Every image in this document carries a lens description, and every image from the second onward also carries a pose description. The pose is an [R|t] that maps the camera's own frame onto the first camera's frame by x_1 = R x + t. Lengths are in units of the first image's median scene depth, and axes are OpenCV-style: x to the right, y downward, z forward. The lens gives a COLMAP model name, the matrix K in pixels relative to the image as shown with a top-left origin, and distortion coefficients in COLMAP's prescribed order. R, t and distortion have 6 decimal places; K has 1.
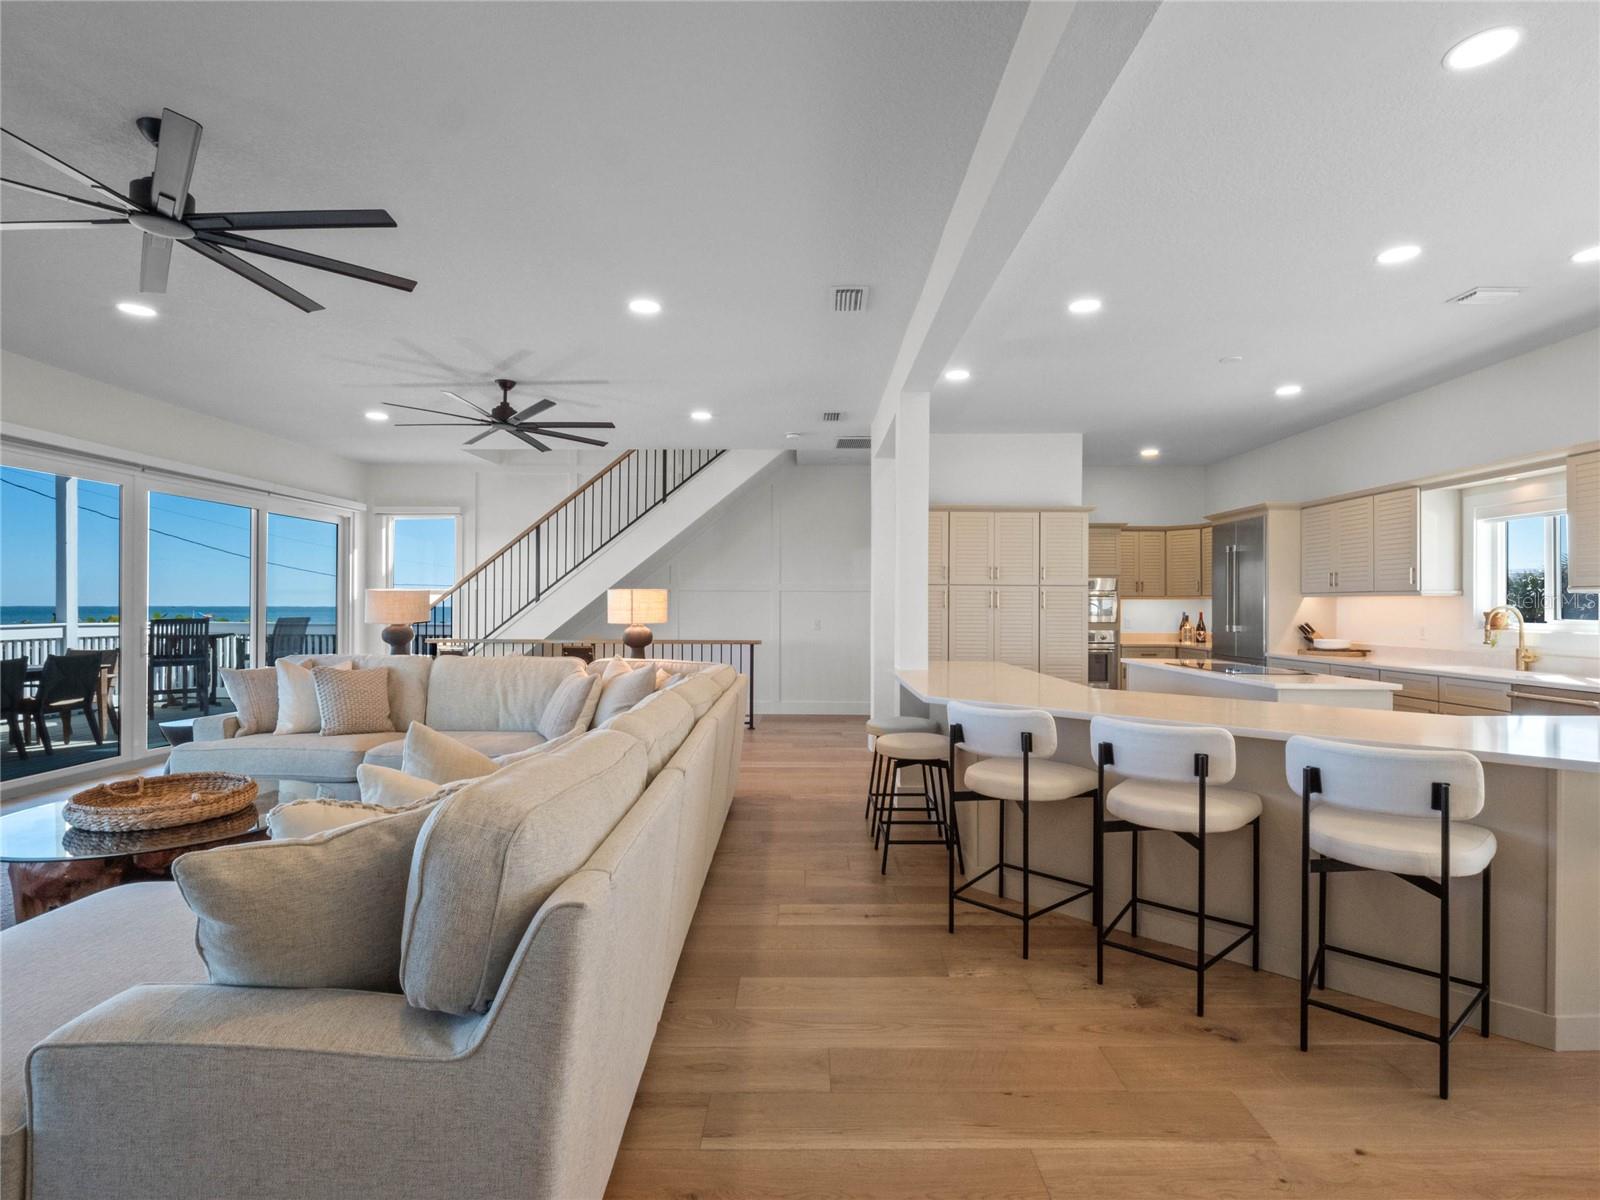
lens RADIAL K [[785.2, 0, 807.9], [0, 785.2, 601.0], [0, 0, 1]] dist [-0.011315, -0.002357]
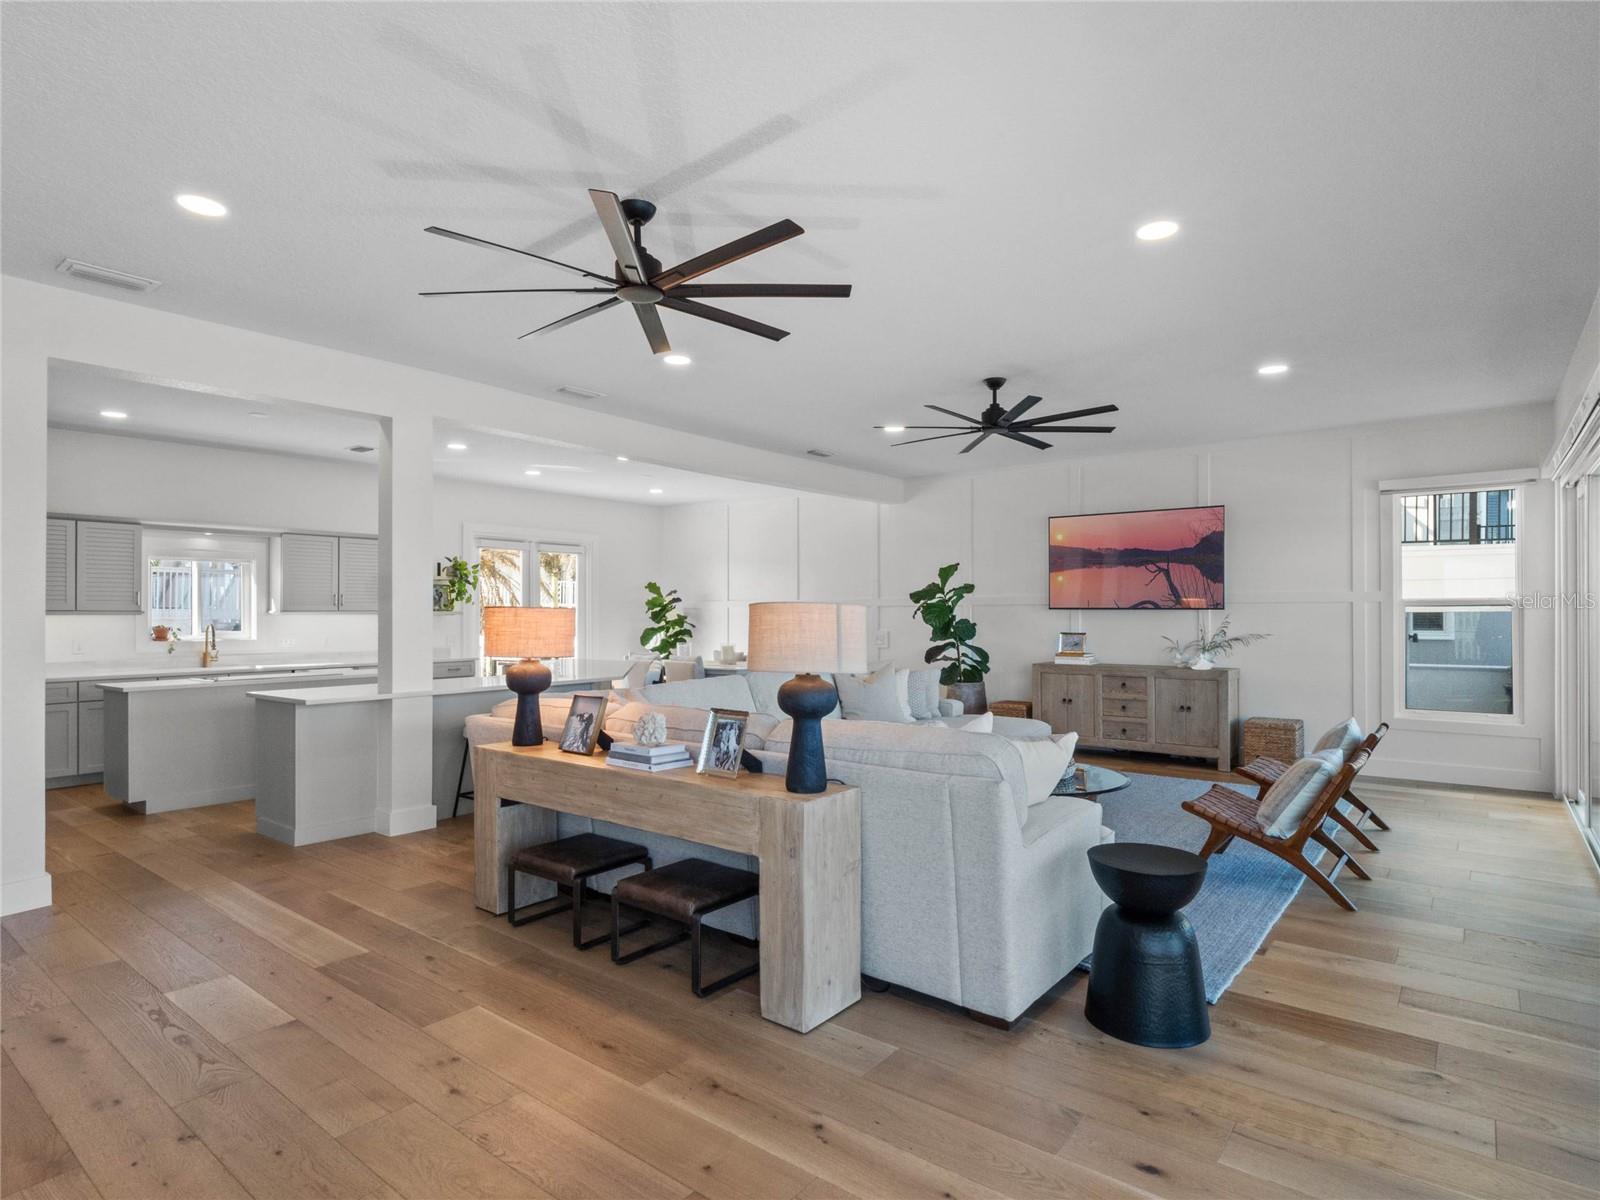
lens RADIAL K [[857.7, 0, 804.0], [0, 857.7, 606.0], [0, 0, 1]] dist [-0.005321, -0.001547]
pose [[-0.787662, 0.004188, 0.616094, -0.840360], [-0.003664, 0.999927, -0.011482, -0.008870], [-0.616097, -0.011301, -0.787589, 1.410096]]
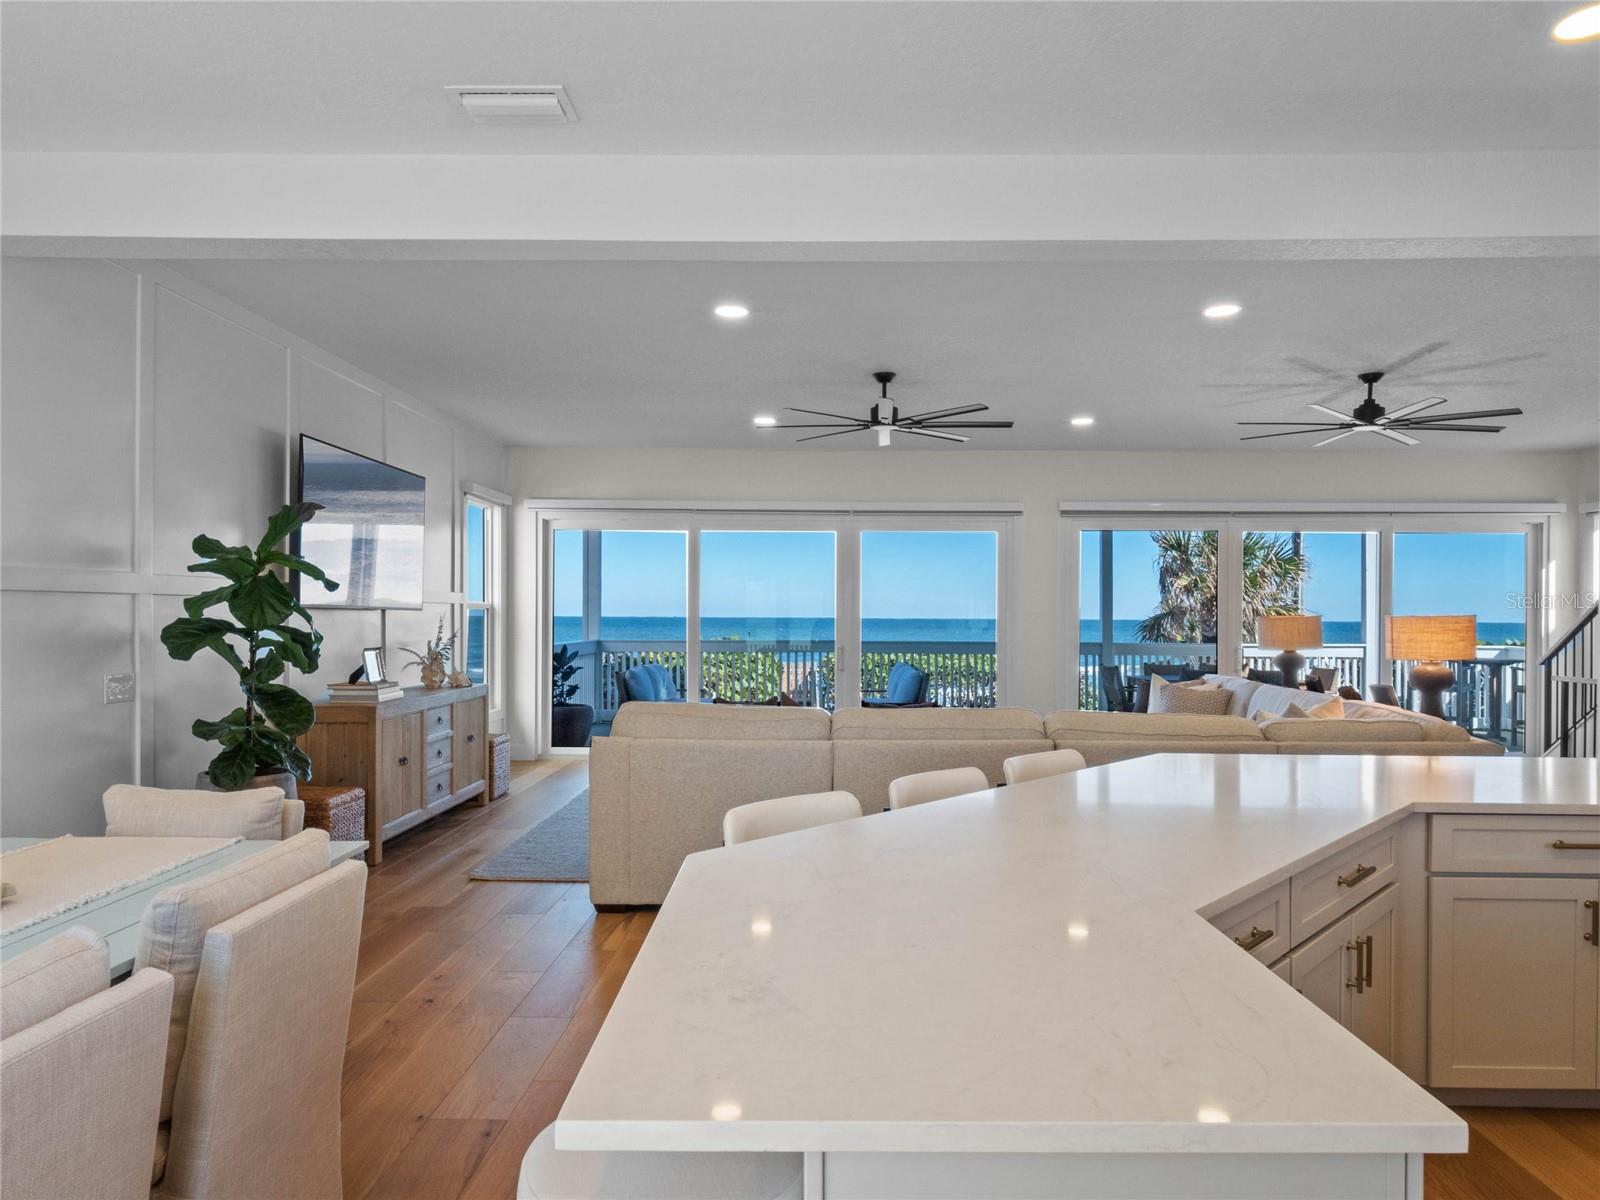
lens RADIAL K [[989.2, 0, 800.0], [0, 989.2, 621.3], [0, 0, 1]] dist [0.003559, -0.003669]
pose [[-0.026623, 0.003178, -0.999640, 0.740768], [0.000282, 0.999995, 0.003172, -0.012036], [0.999645, -0.000198, -0.026624, 0.407882]]
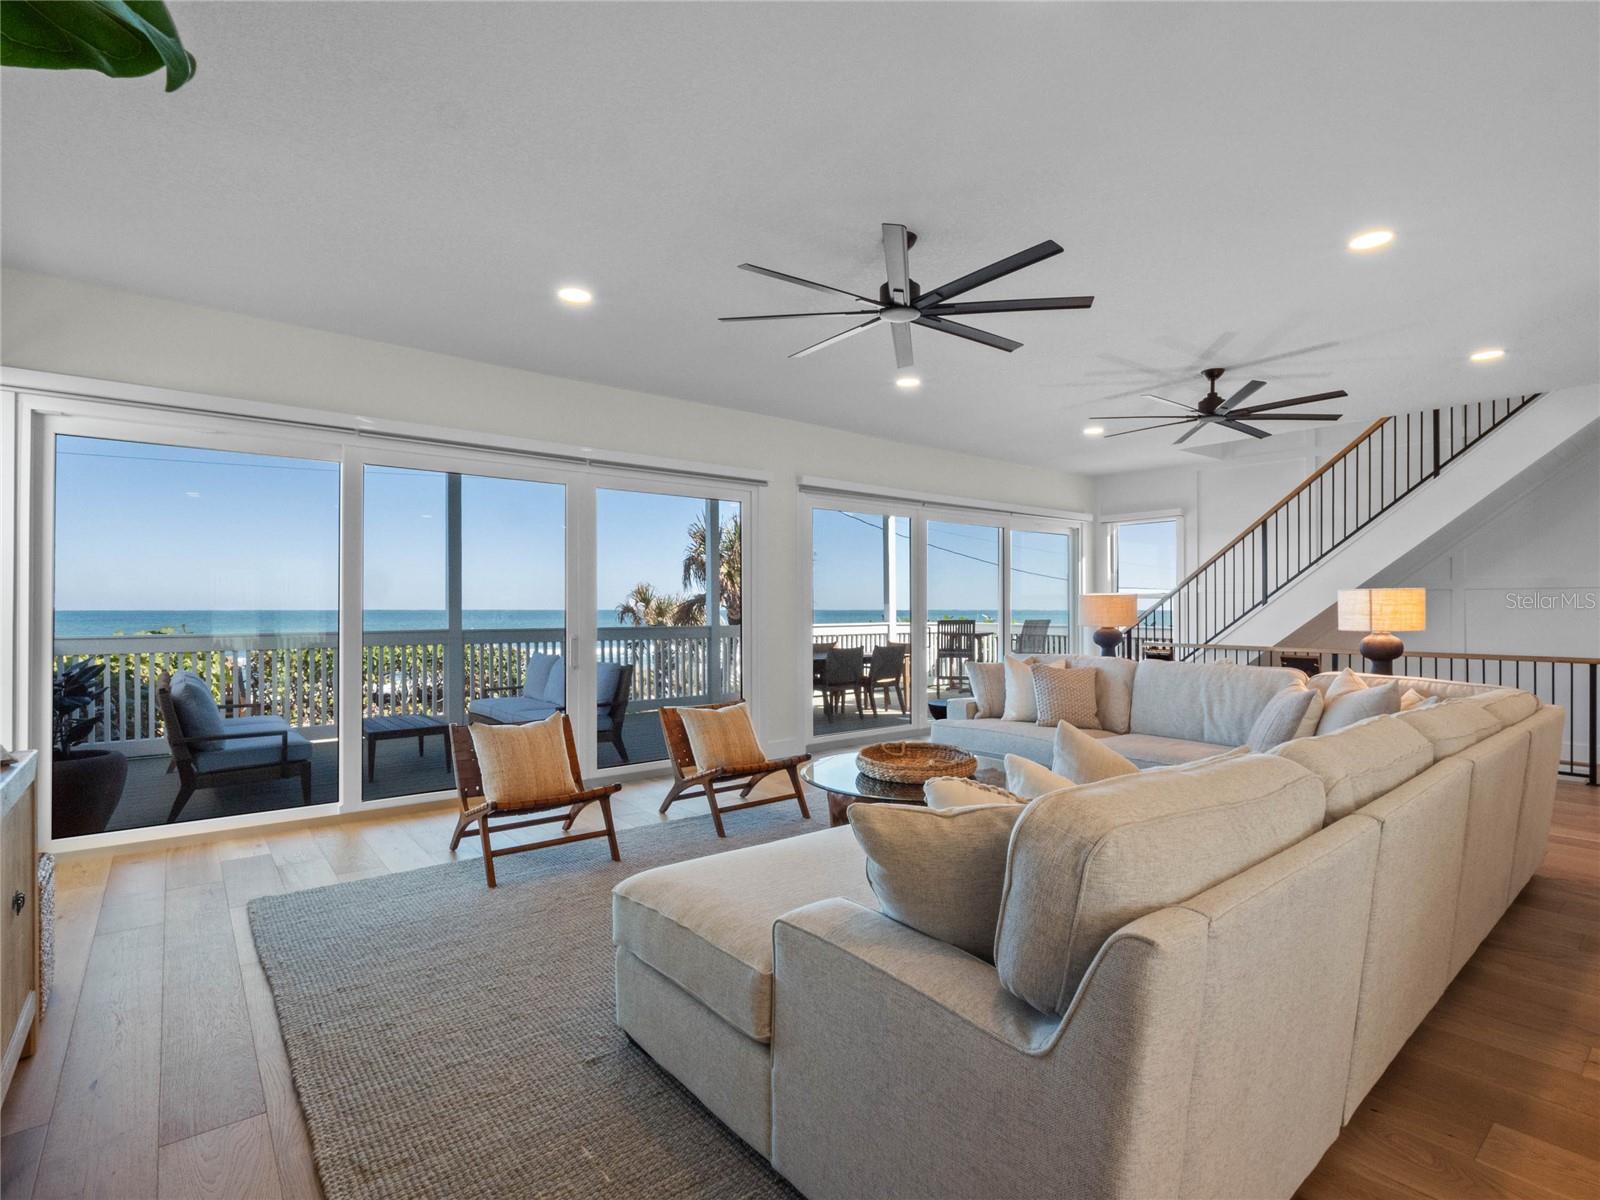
lens RADIAL K [[785.2, 0, 802.8], [0, 785.2, 603.3], [0, 0, 1]] dist [-0.011315, -0.002357]
pose [[0.627263, -0.007822, -0.778768, 0.035144], [0.006438, 0.999967, -0.004857, 0.000339], [0.778781, -0.001967, 0.627293, 0.028117]]
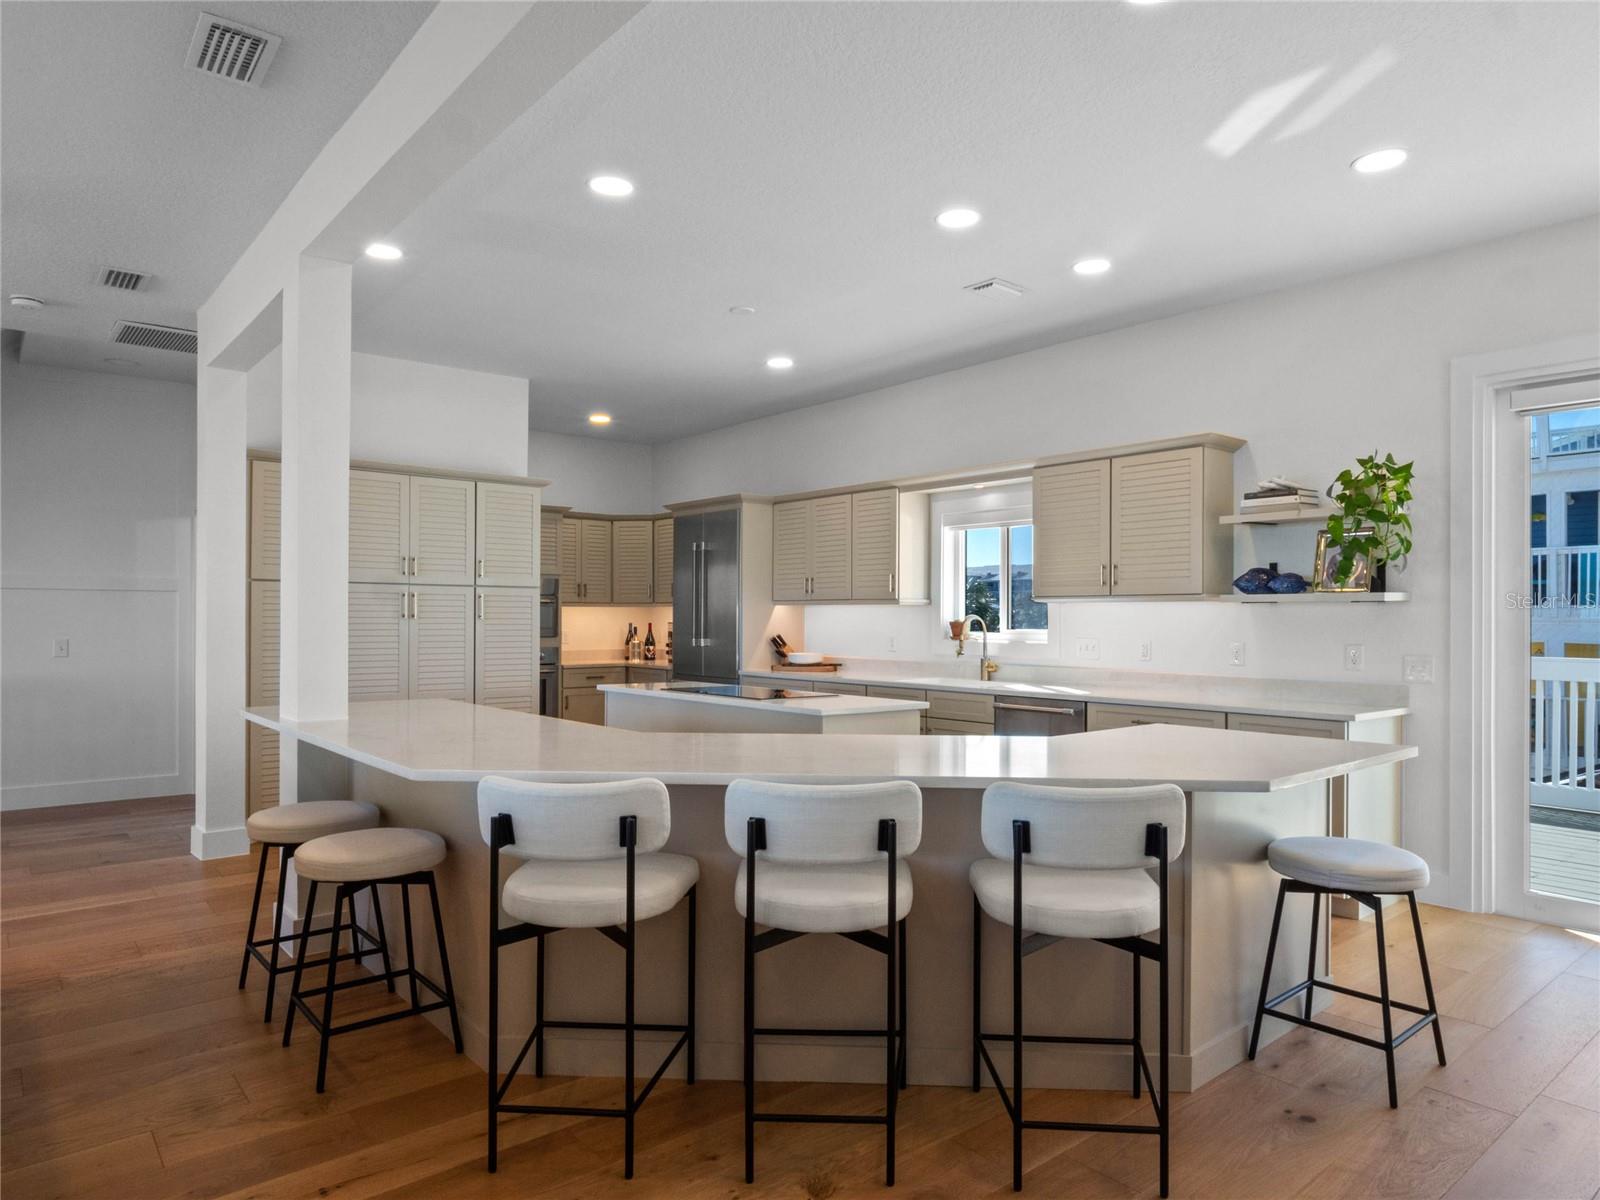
lens RADIAL K [[989.2, 0, 809.6], [0, 989.2, 615.0], [0, 0, 1]] dist [0.003559, -0.003669]
pose [[0.761741, 0.000782, 0.647881, -0.066400], [-0.004566, 0.999981, 0.004162, 0.001599], [-0.647865, -0.006128, 0.761730, 0.162230]]
